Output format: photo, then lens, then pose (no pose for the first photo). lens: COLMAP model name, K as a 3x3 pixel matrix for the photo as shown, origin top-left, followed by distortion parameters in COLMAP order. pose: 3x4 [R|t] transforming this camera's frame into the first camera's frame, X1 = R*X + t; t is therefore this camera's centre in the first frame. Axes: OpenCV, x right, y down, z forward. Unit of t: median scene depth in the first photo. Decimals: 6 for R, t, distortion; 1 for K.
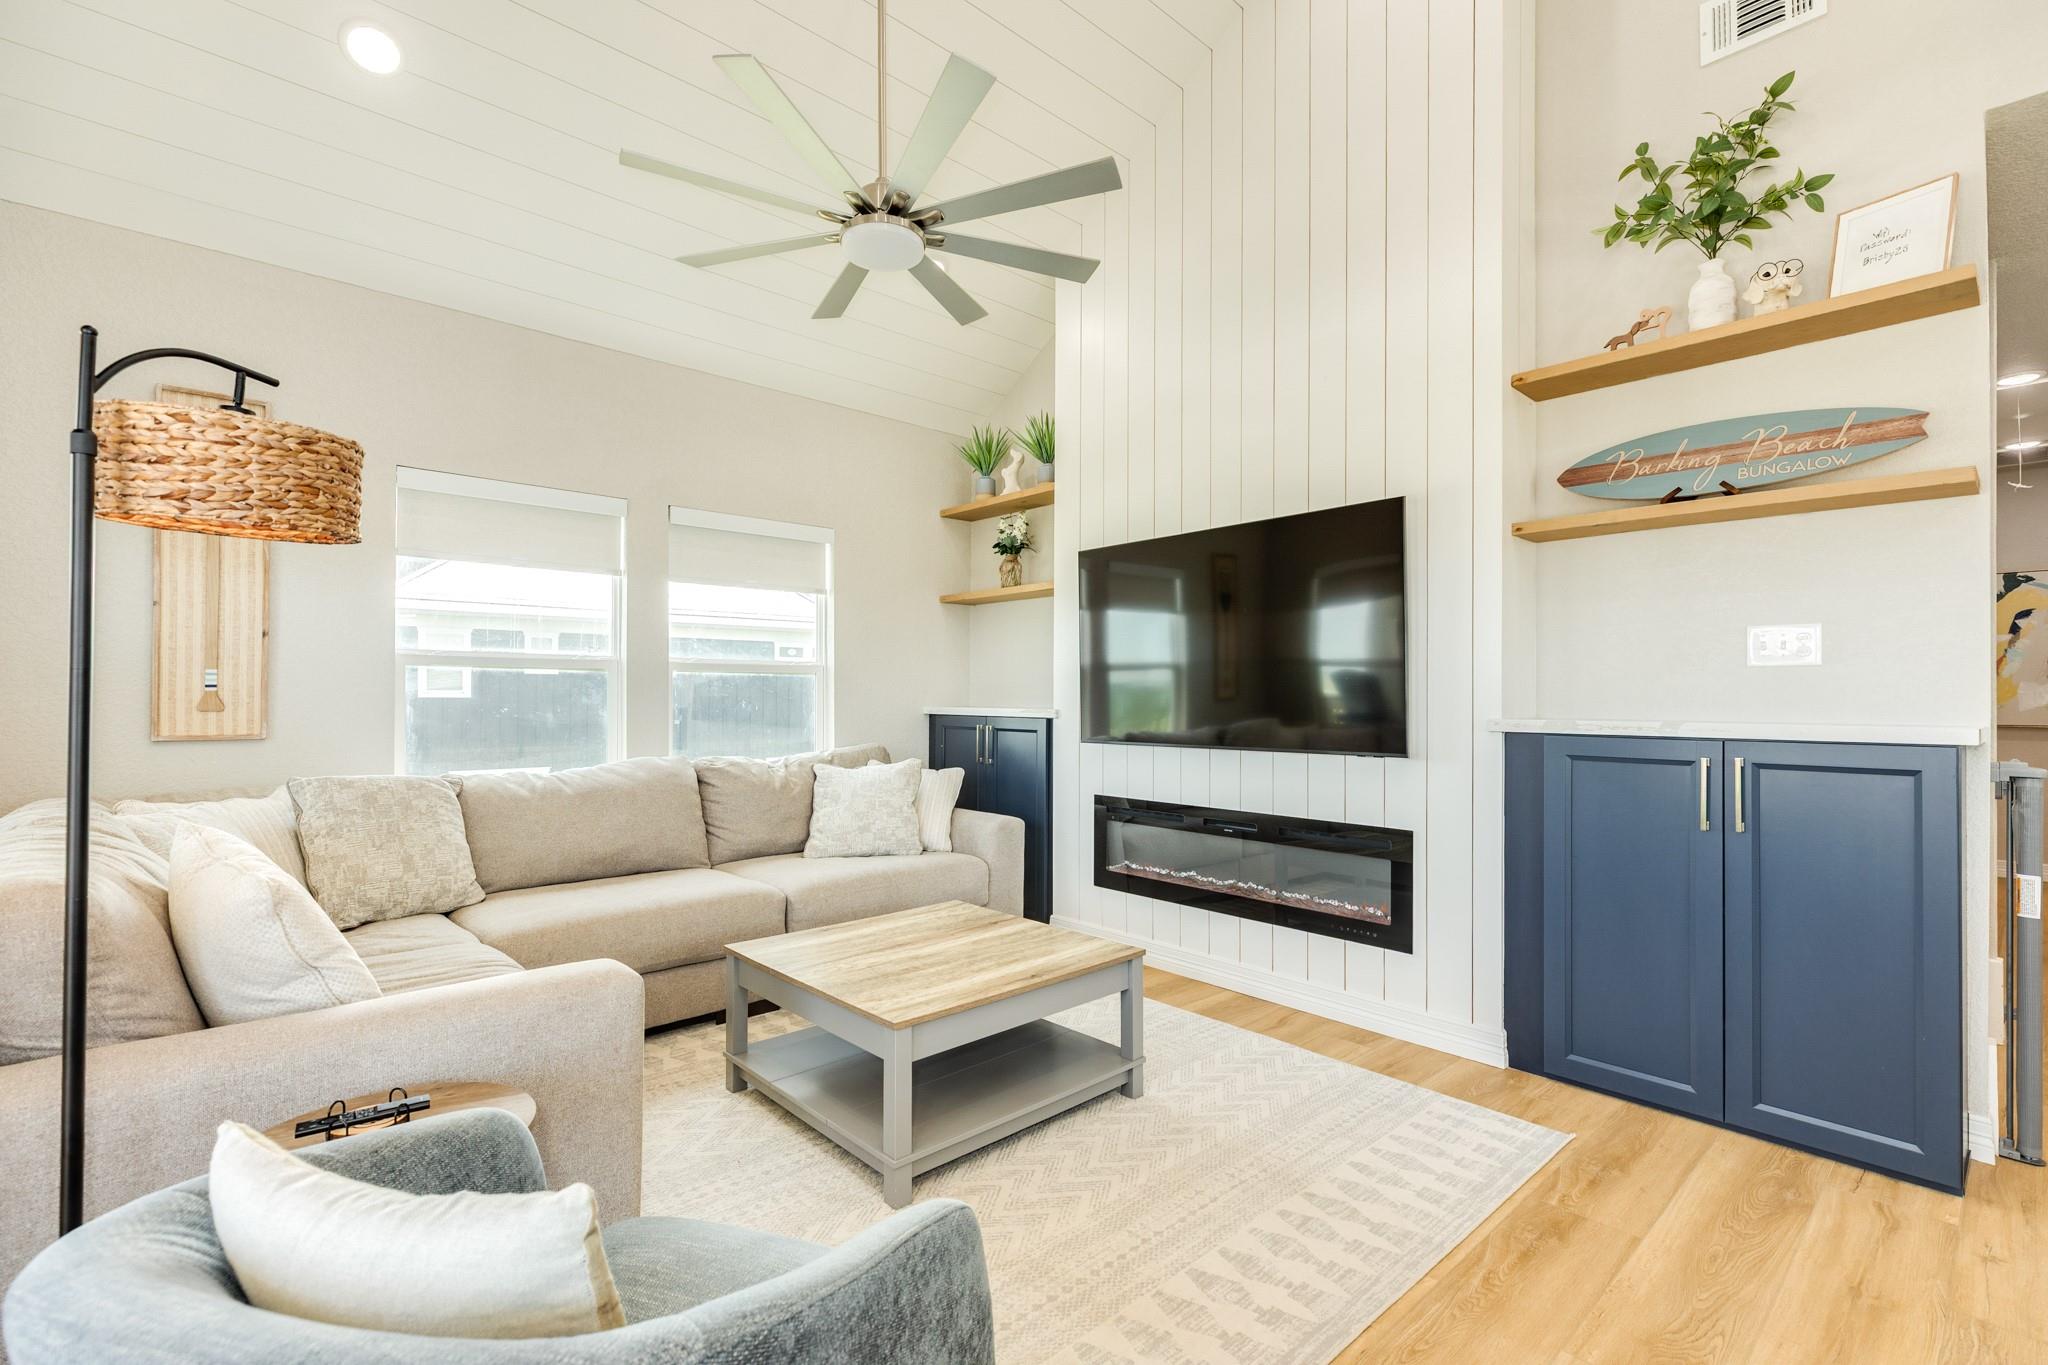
lens RADIAL K [[913.4, 0, 1022.6], [0, 913.4, 691.1], [0, 0, 1]] dist [0.005230, -0.000159]
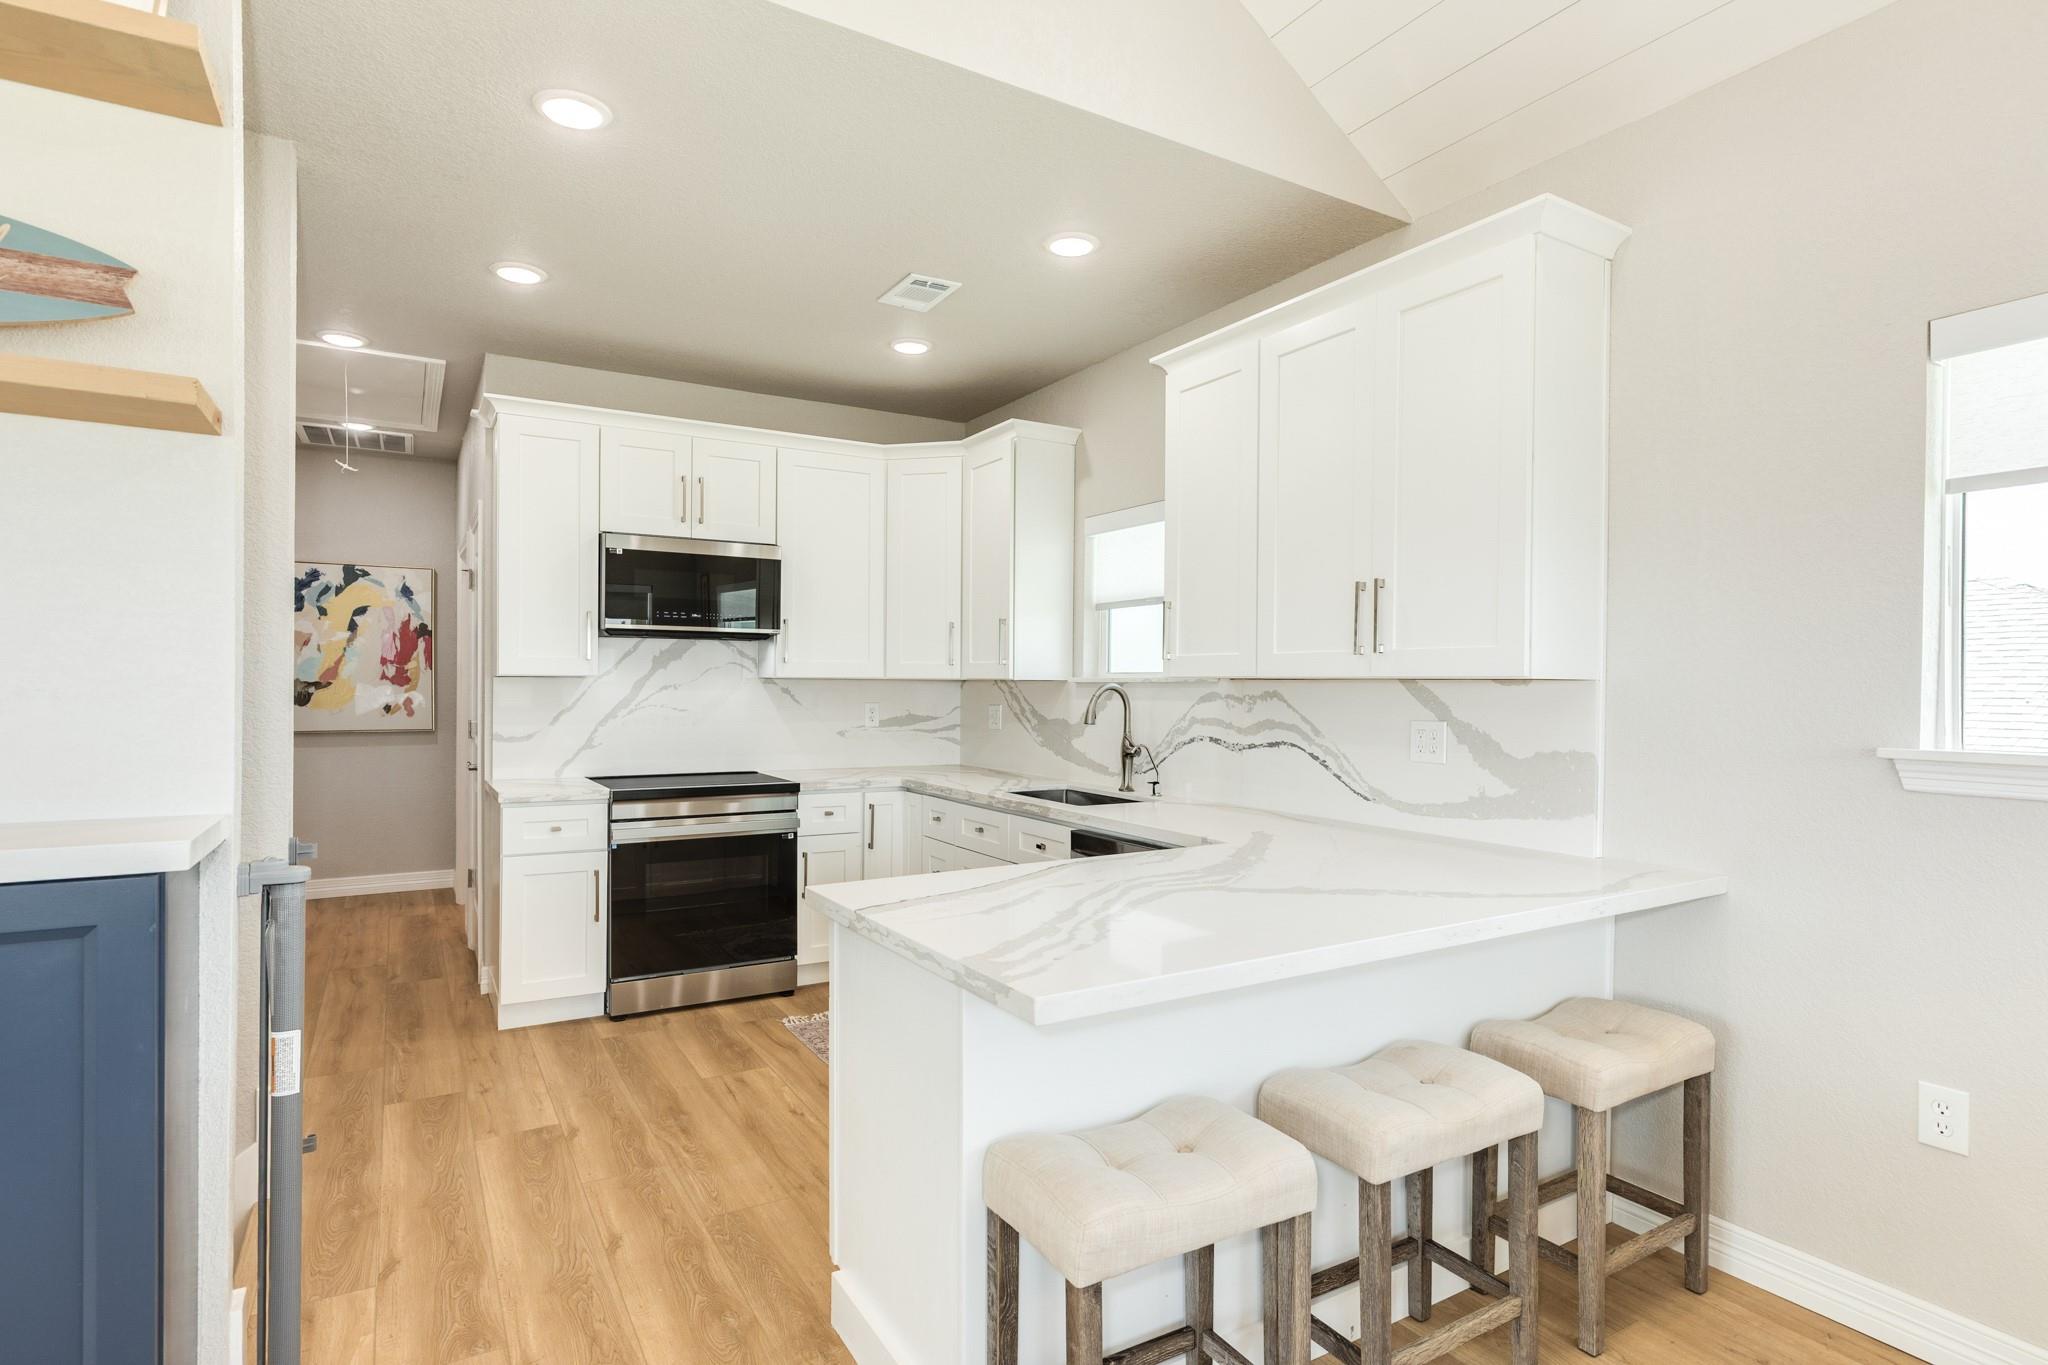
lens RADIAL K [[1045.9, 0, 1024.4], [0, 1045.9, 690.0], [0, 0, 1]] dist [-0.003573, 0.002322]
pose [[0.195558, -0.006924, 0.980668, 0.429344], [-0.014248, 0.999849, 0.009901, -0.055567], [-0.980589, -0.015909, 0.195430, 0.311847]]
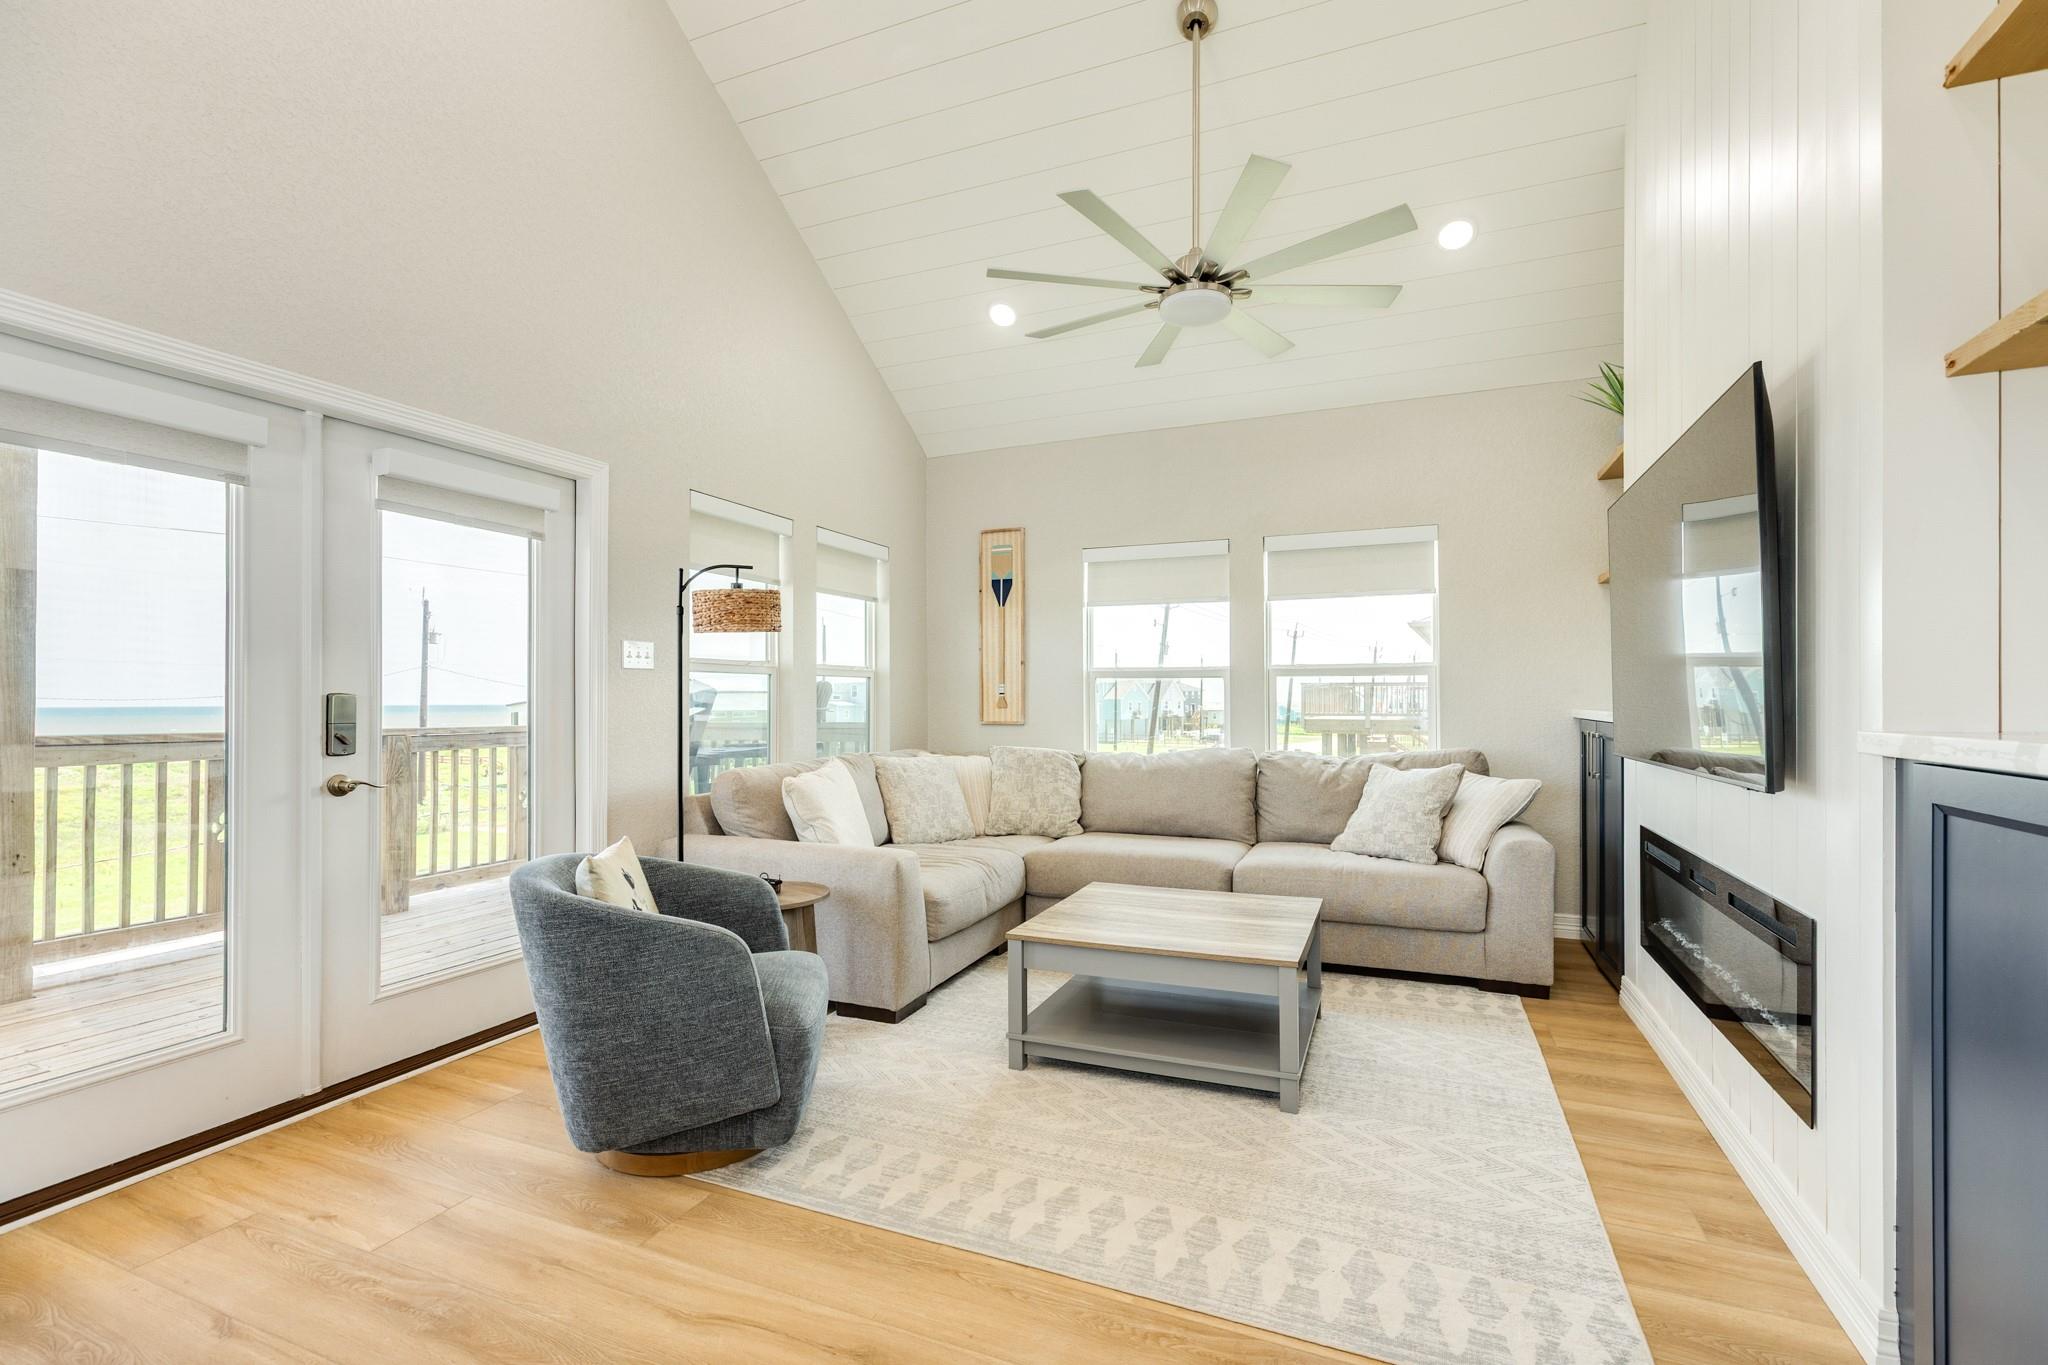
lens RADIAL K [[913.4, 0, 1038.5], [0, 913.4, 680.6], [0, 0, 1]] dist [0.005230, -0.000159]
pose [[0.437313, -0.019549, -0.899097, 0.935765], [0.007533, 0.999808, -0.018075, 0.001823], [0.899278, 0.001132, 0.437376, 0.353264]]
